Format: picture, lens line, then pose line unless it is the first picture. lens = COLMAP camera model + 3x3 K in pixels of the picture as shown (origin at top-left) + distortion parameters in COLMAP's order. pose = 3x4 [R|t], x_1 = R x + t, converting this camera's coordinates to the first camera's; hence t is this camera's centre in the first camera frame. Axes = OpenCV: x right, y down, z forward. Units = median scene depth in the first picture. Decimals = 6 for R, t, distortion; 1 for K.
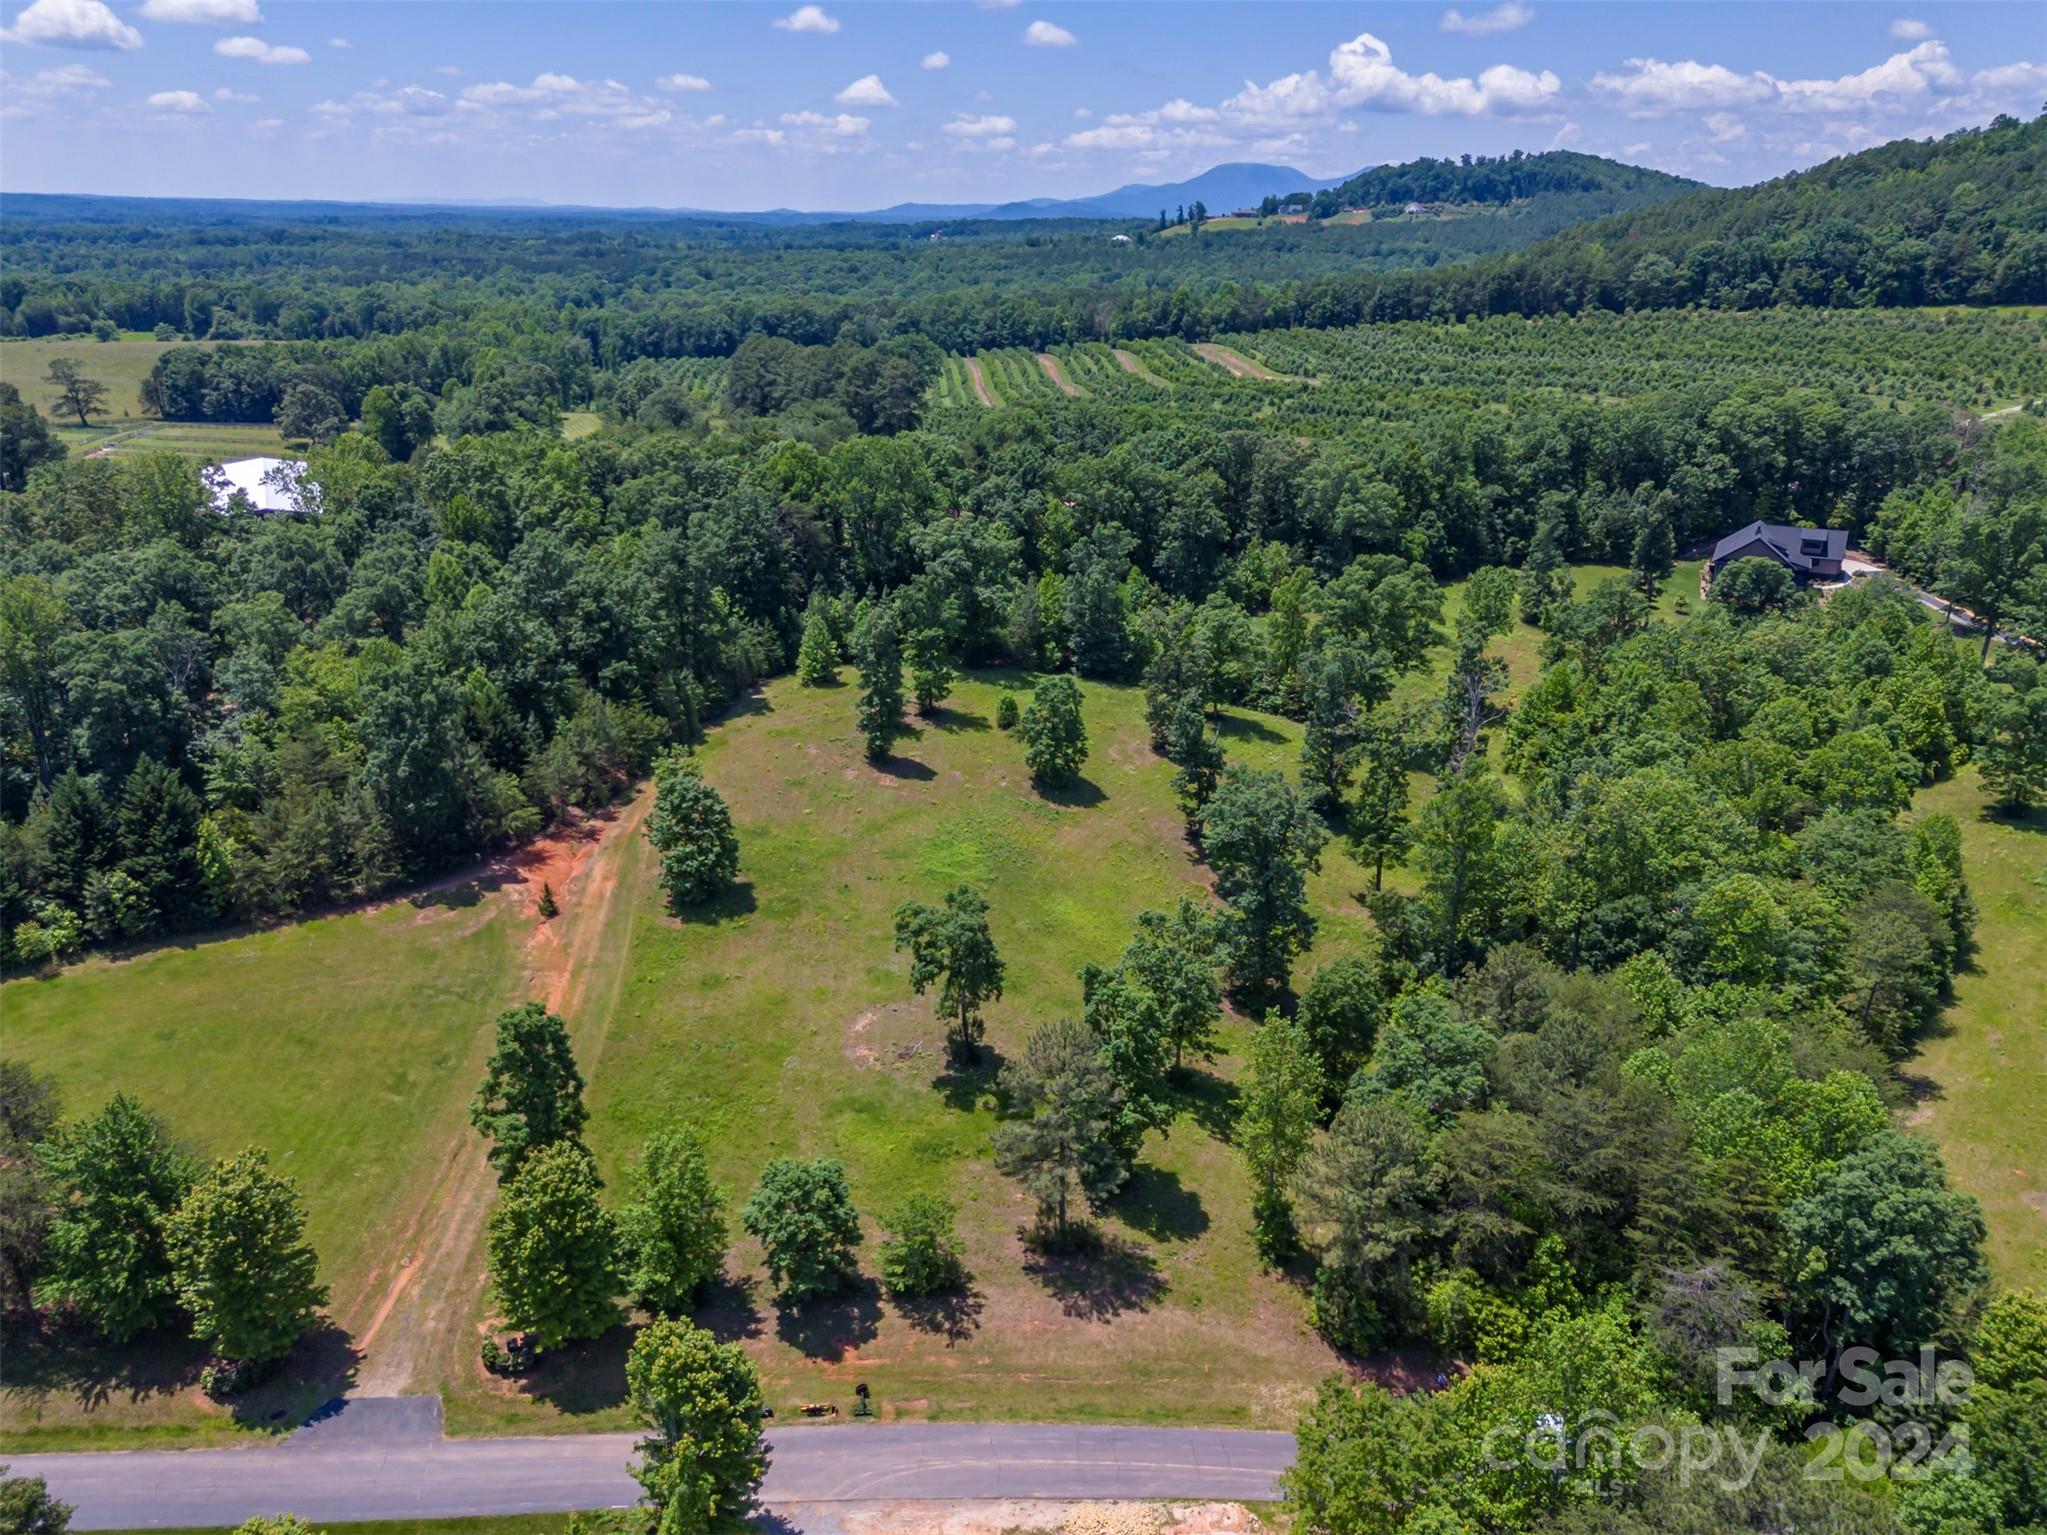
lens RADIAL K [[1474.2, 0, 1023.5], [0, 1474.2, 767.5], [0, 0, 1]] dist [0.081233, -0.055096]
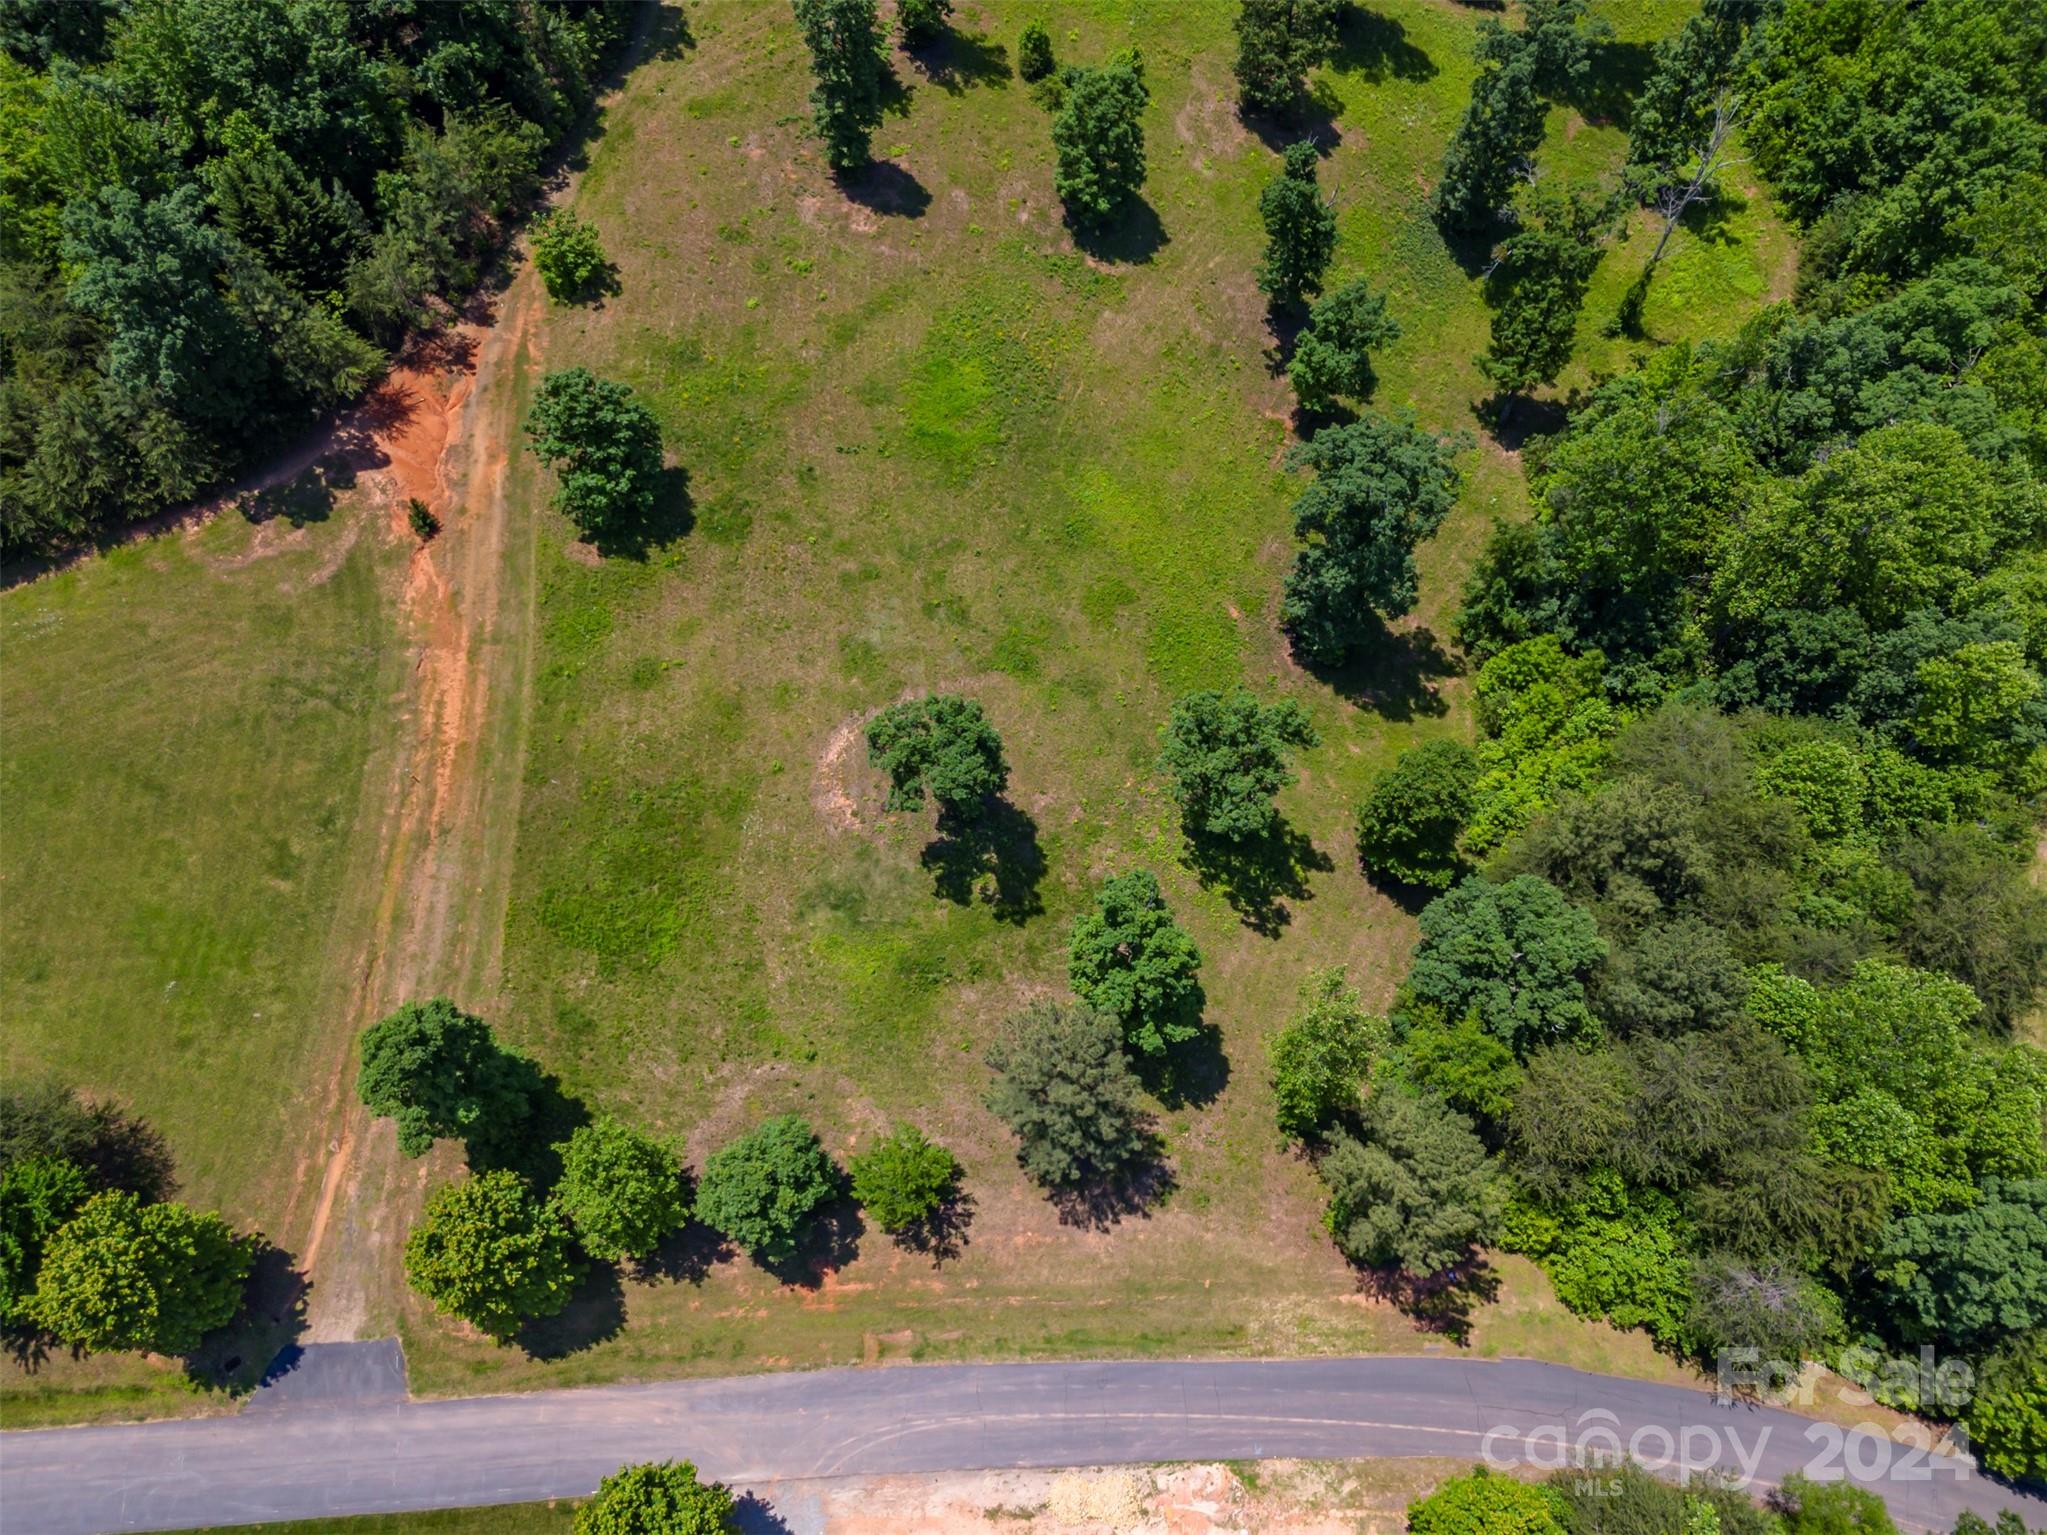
lens RADIAL K [[1474.2, 0, 1023.5], [0, 1474.2, 767.5], [0, 0, 1]] dist [0.081233, -0.055096]
pose [[0.999297, 0.037415, -0.002518, -0.003748], [-0.027000, 0.764472, 0.644092, -0.446714], [0.026024, -0.643571, 0.764944, 0.476237]]
